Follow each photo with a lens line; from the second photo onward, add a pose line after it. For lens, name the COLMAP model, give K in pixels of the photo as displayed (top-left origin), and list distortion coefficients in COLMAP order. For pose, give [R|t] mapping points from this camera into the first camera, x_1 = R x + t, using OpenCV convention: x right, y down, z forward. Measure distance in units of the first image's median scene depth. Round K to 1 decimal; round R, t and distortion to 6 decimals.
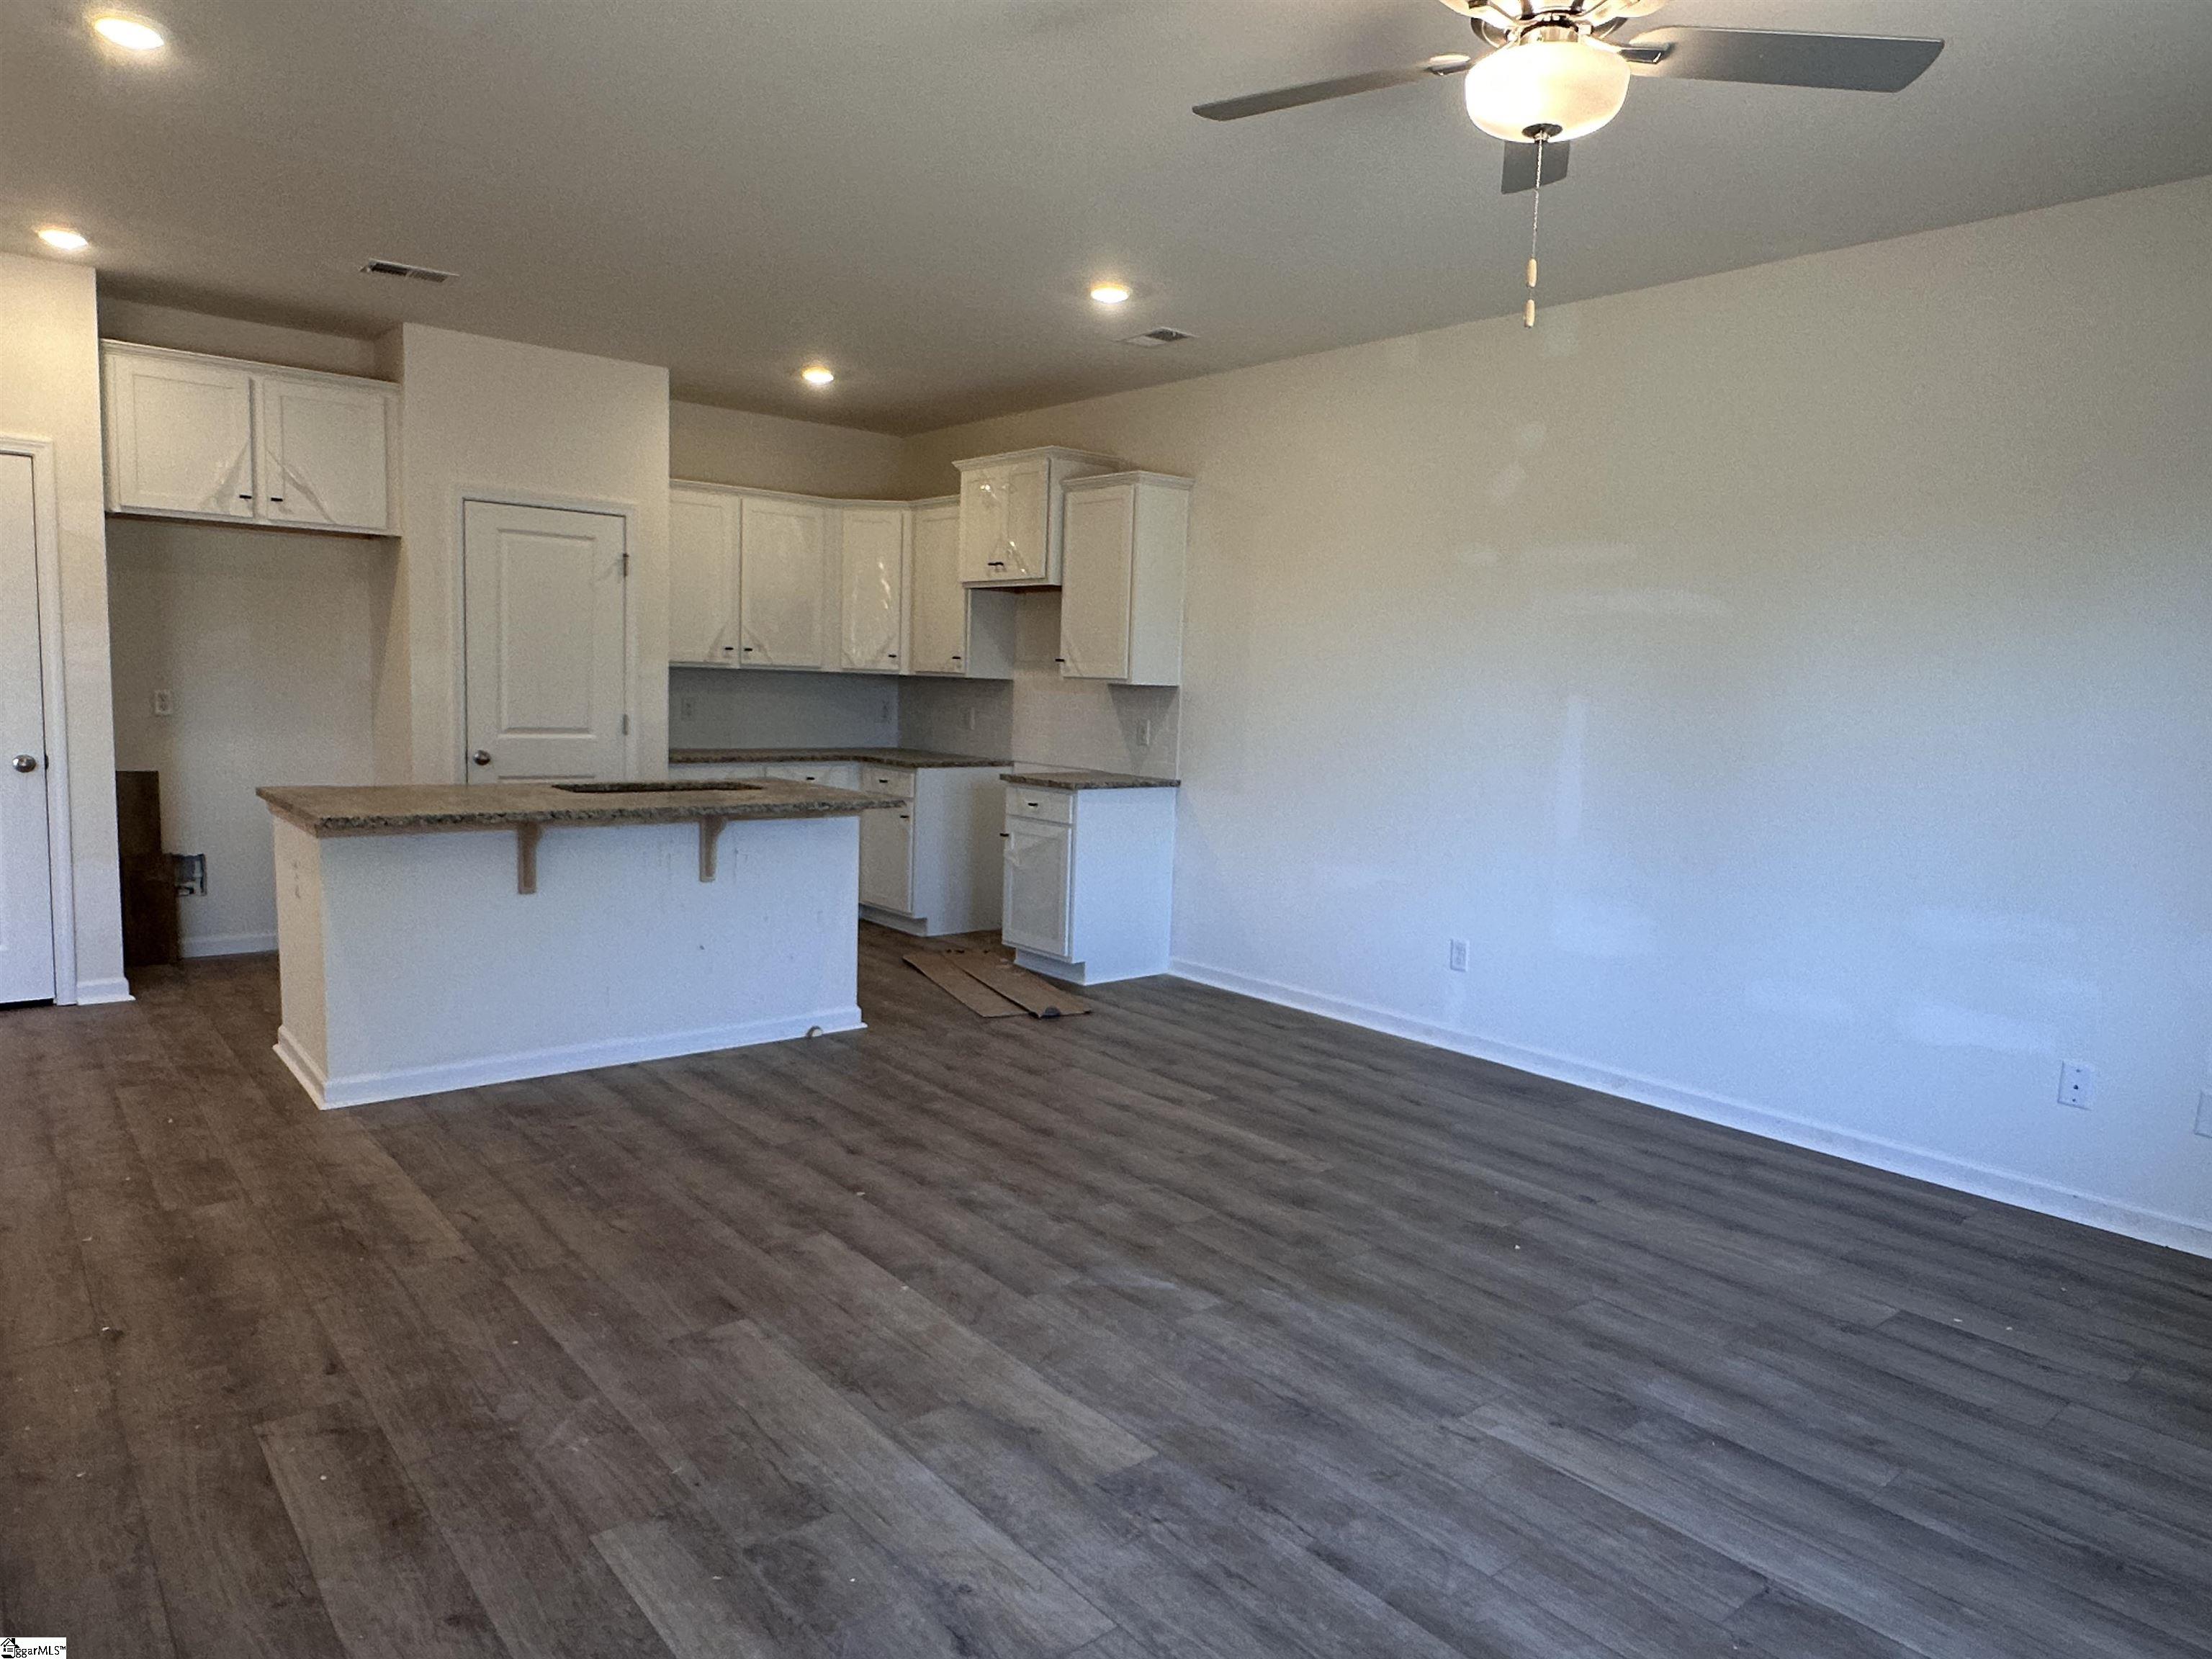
lens RADIAL K [[1382.6, 0, 1104.6], [0, 1382.6, 843.8], [0, 0, 1]] dist [-0.001818, 0.000750]
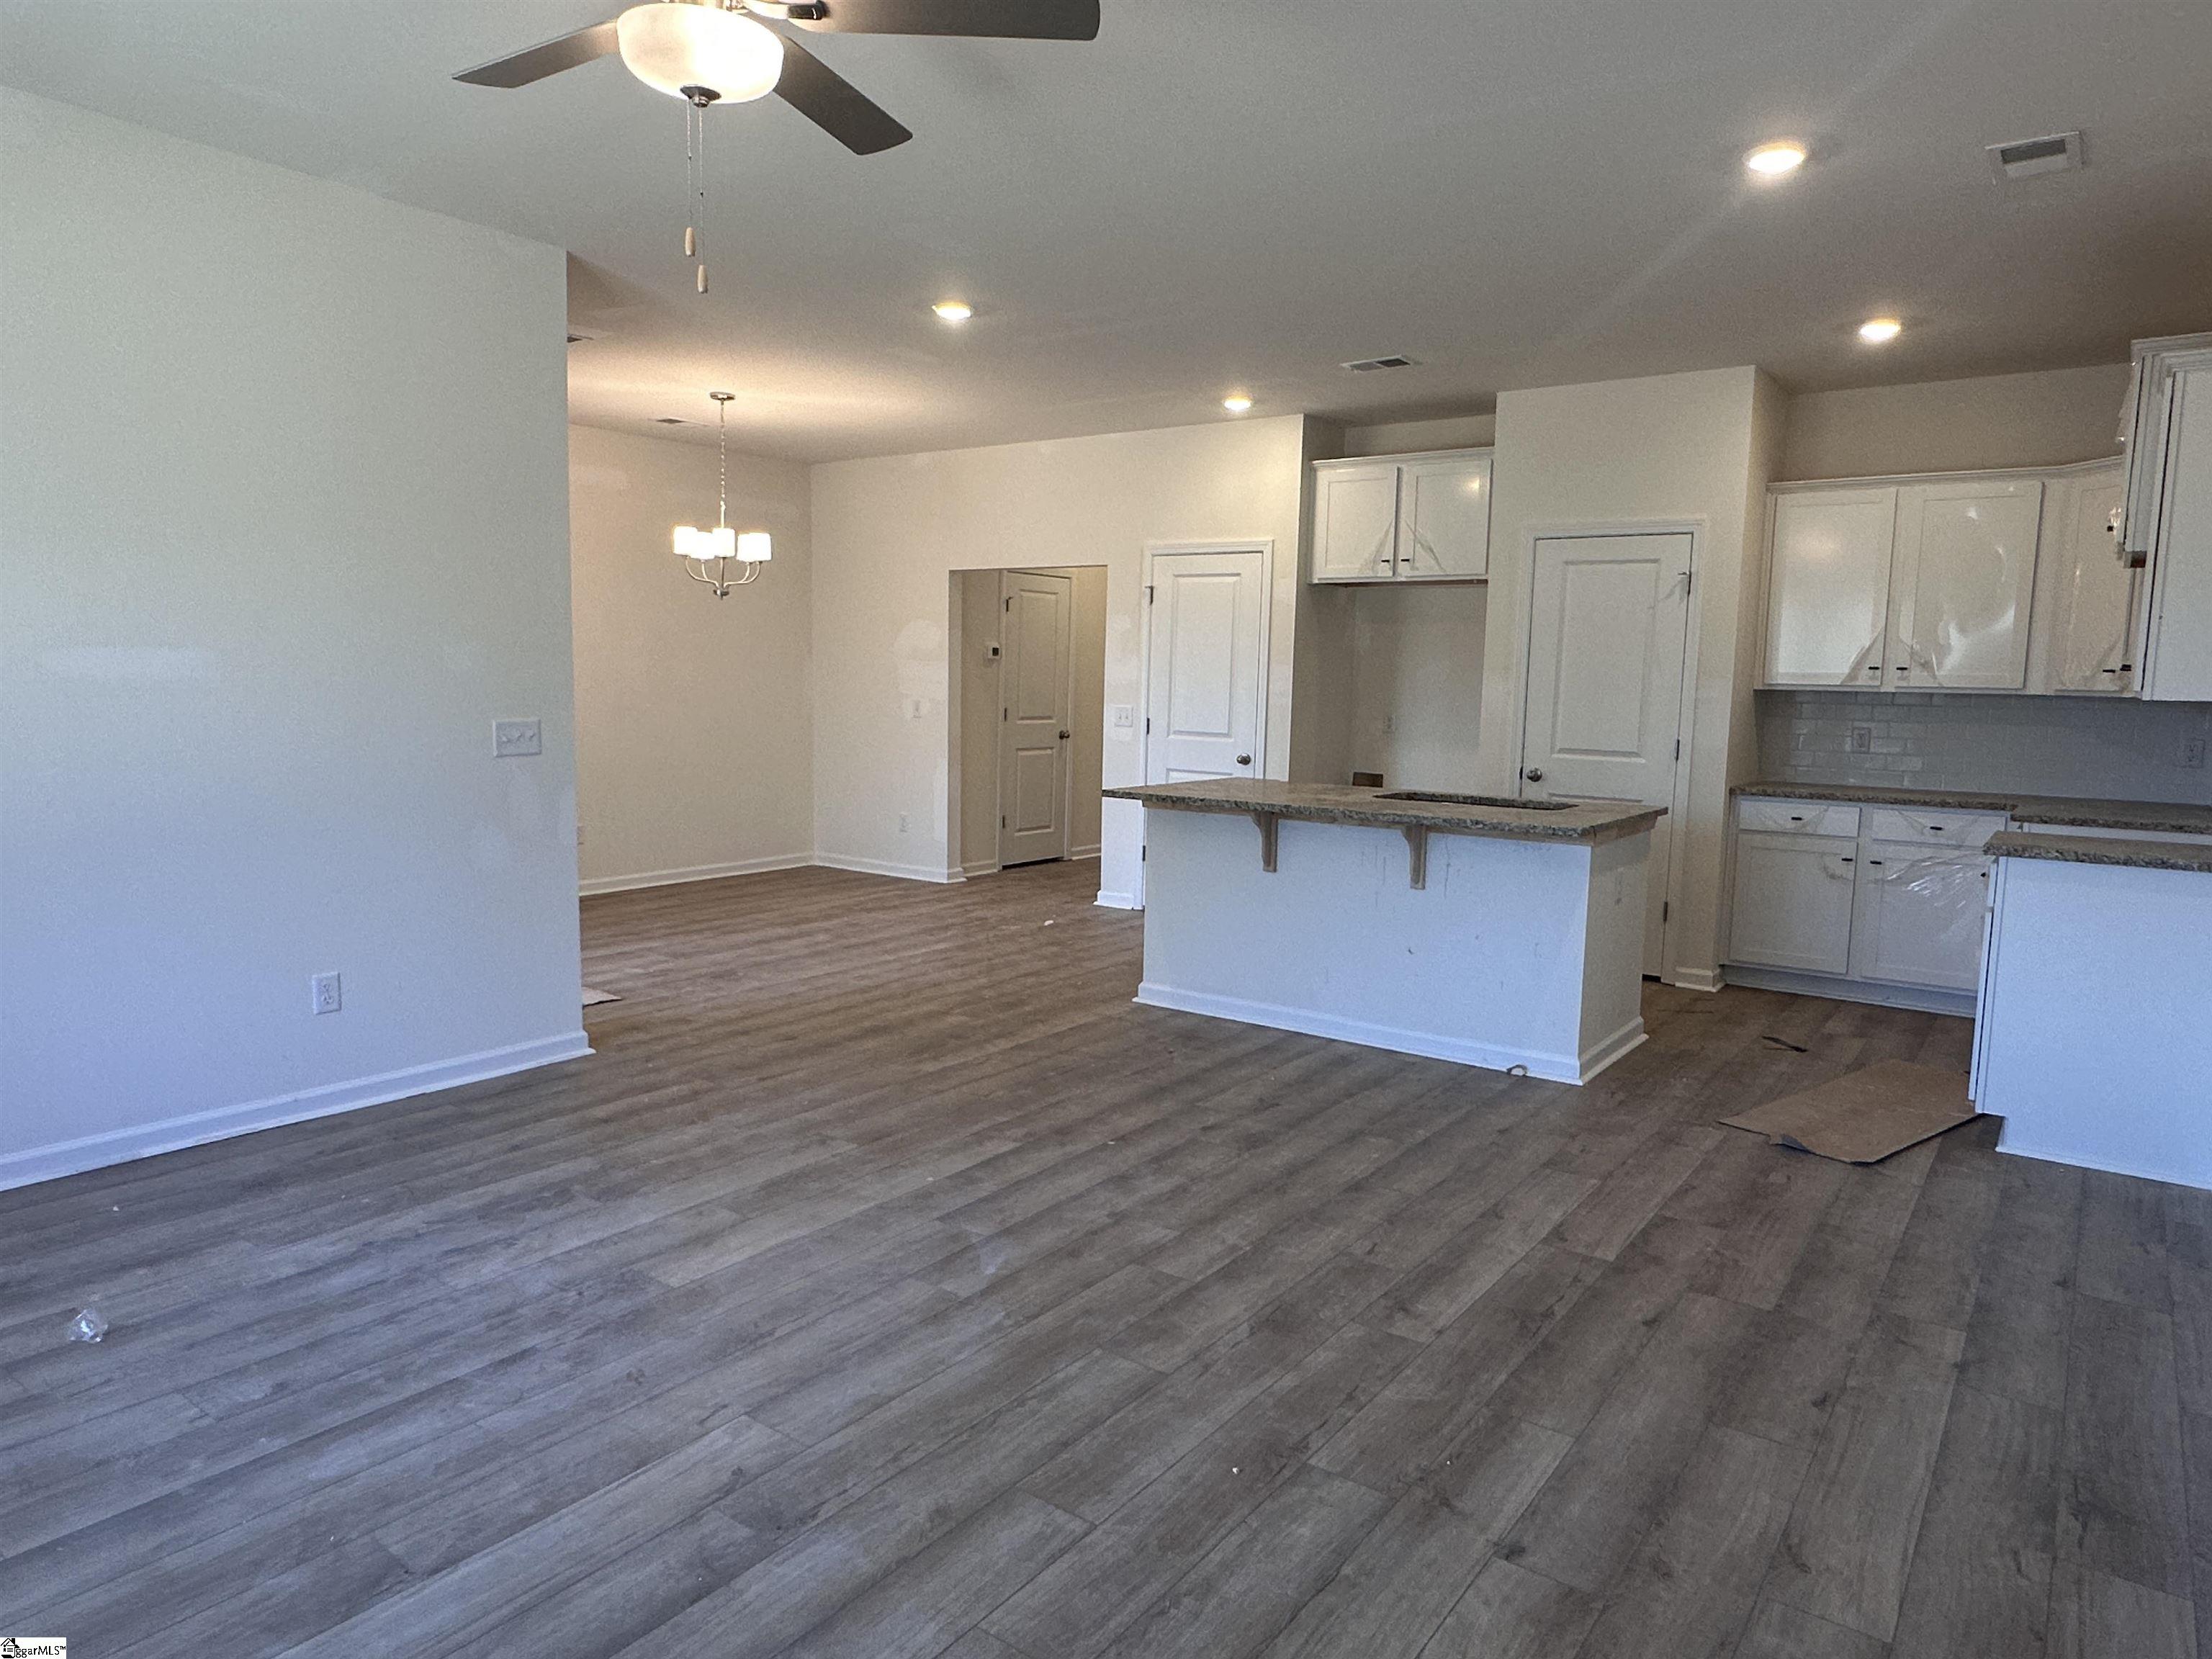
lens RADIAL K [[1382.6, 0, 1104.6], [0, 1382.6, 843.8], [0, 0, 1]] dist [-0.001818, 0.000750]
pose [[0.238626, 0.087216, -0.967187, 0.770074], [-0.125240, 0.990406, 0.058411, -0.043893], [0.963002, 0.107192, 0.247260, 0.607139]]
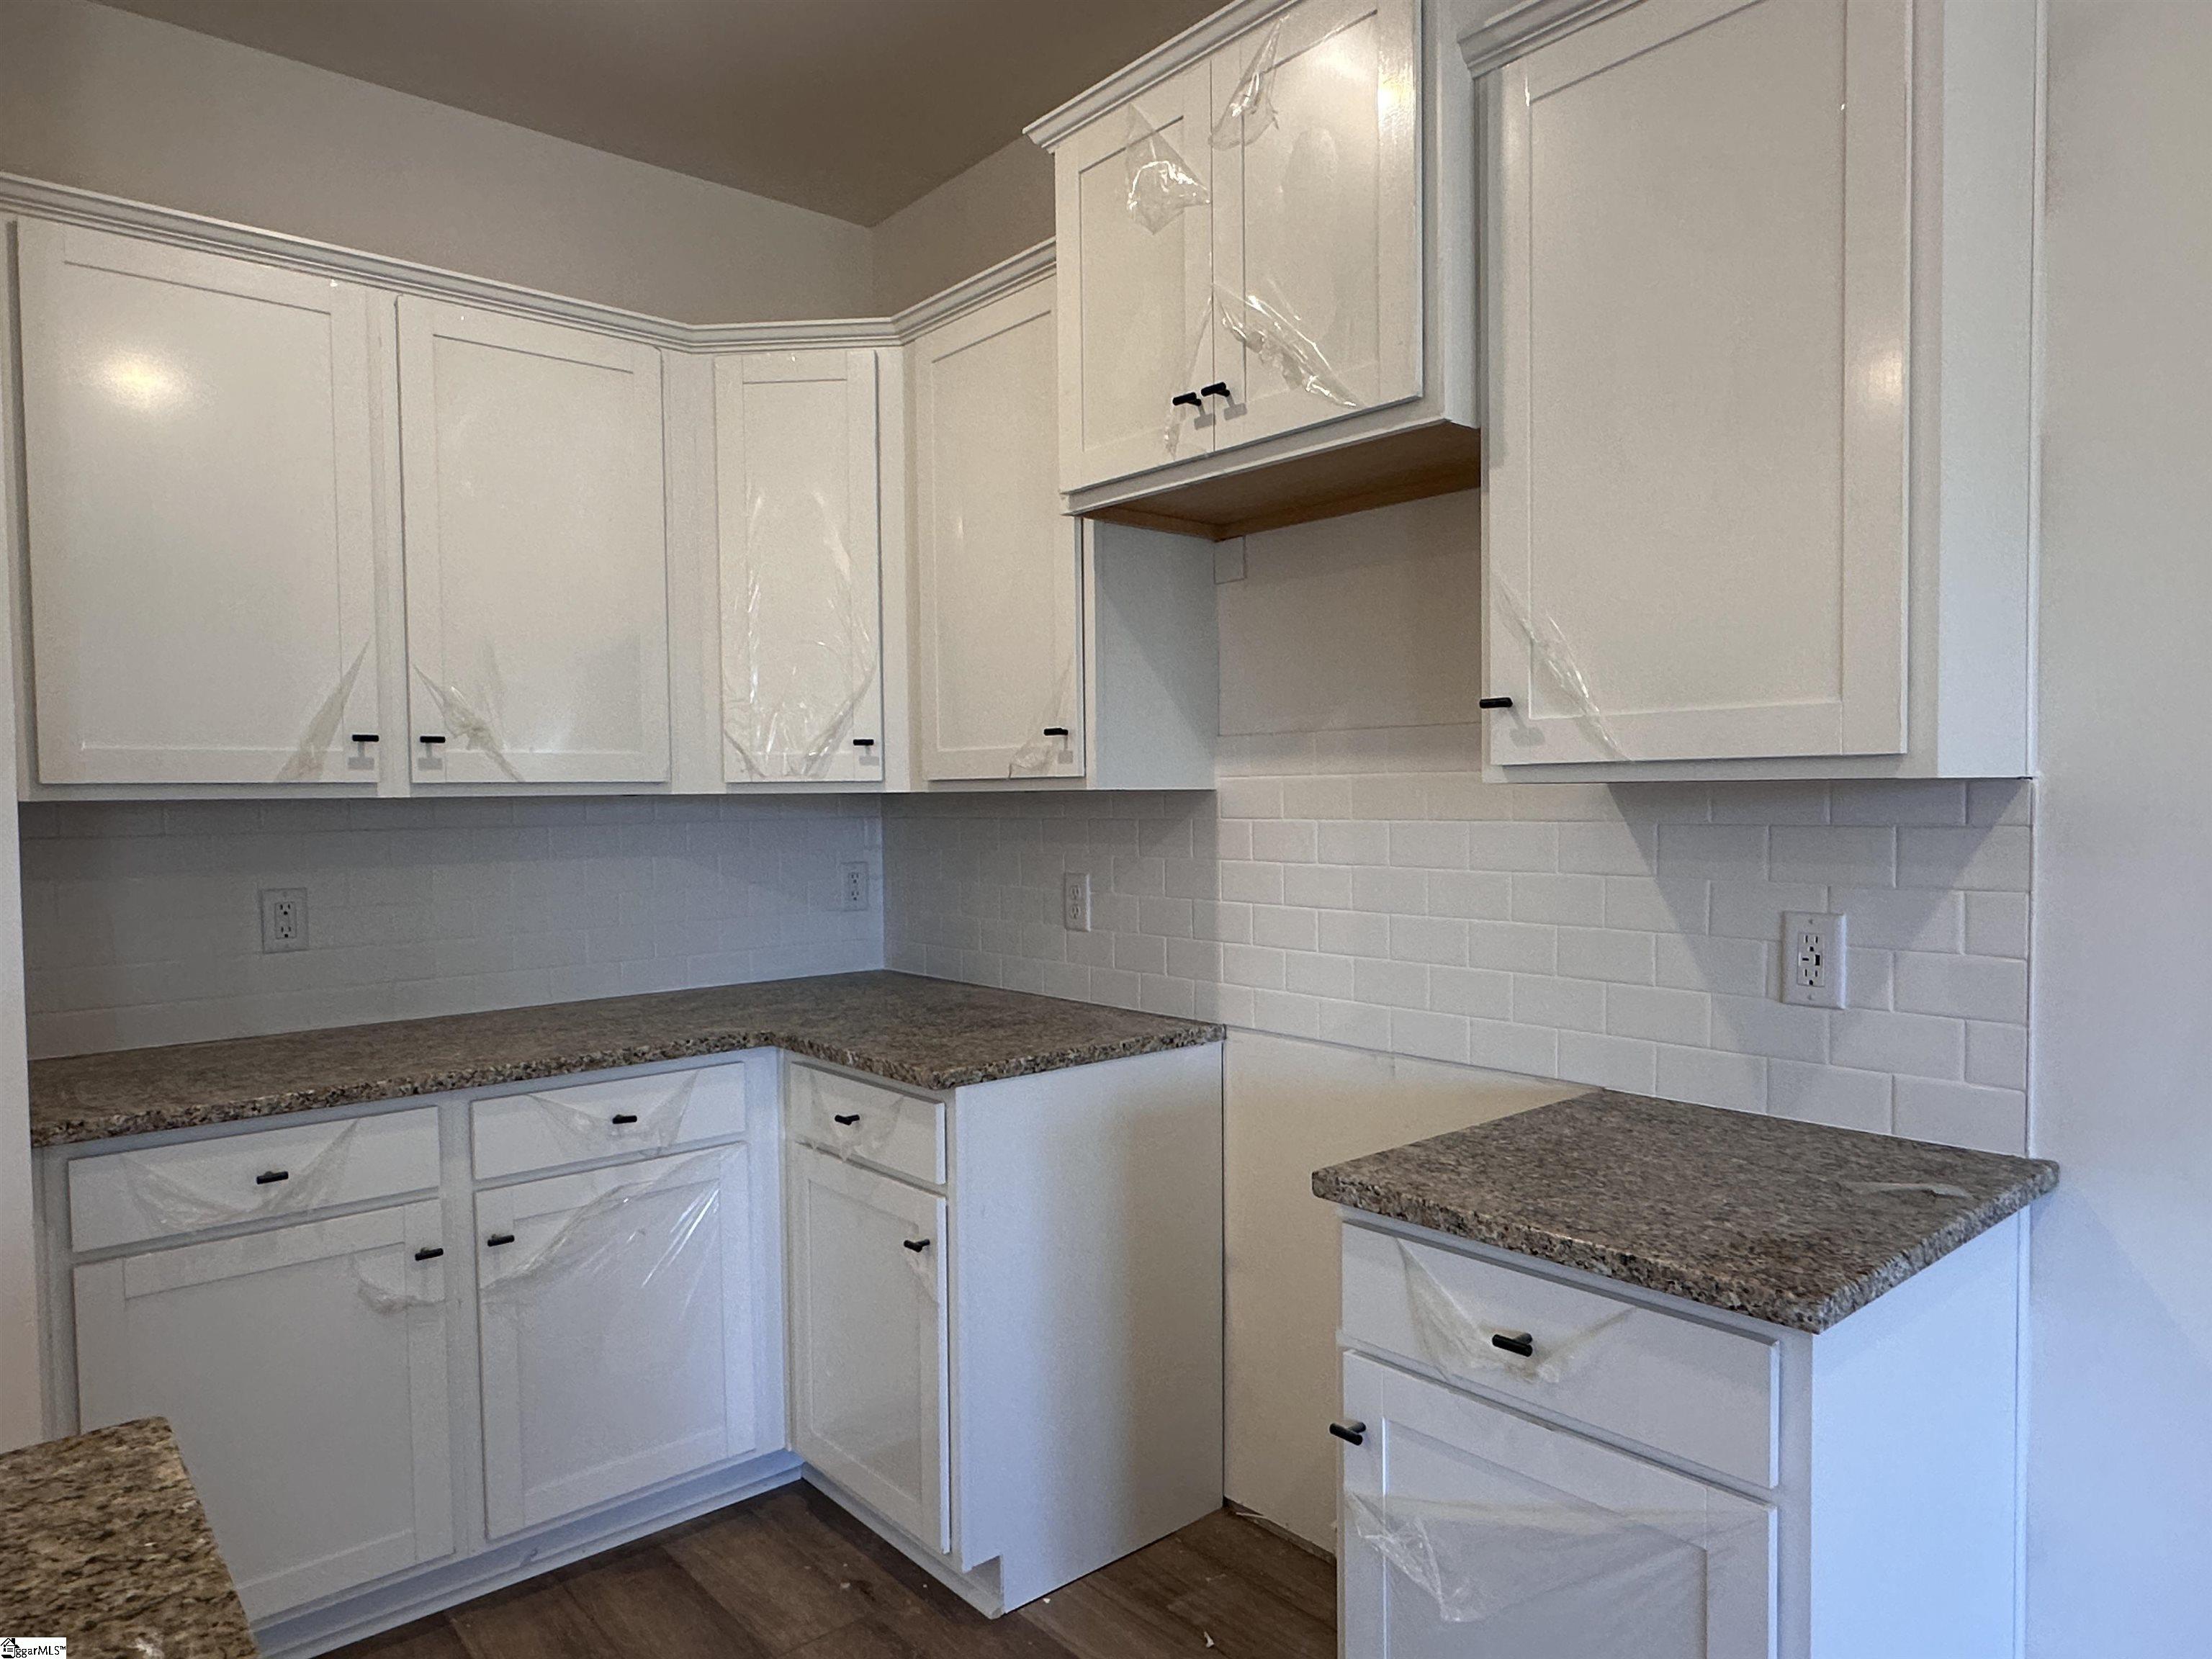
lens RADIAL K [[1382.6, 0, 1104.6], [0, 1382.6, 843.8], [0, 0, 1]] dist [-0.001818, 0.000750]
pose [[0.998724, -0.049622, 0.009351, -0.173657], [0.050229, 0.995271, -0.083148, -0.138889], [-0.005181, 0.083511, 0.996493, 1.170374]]
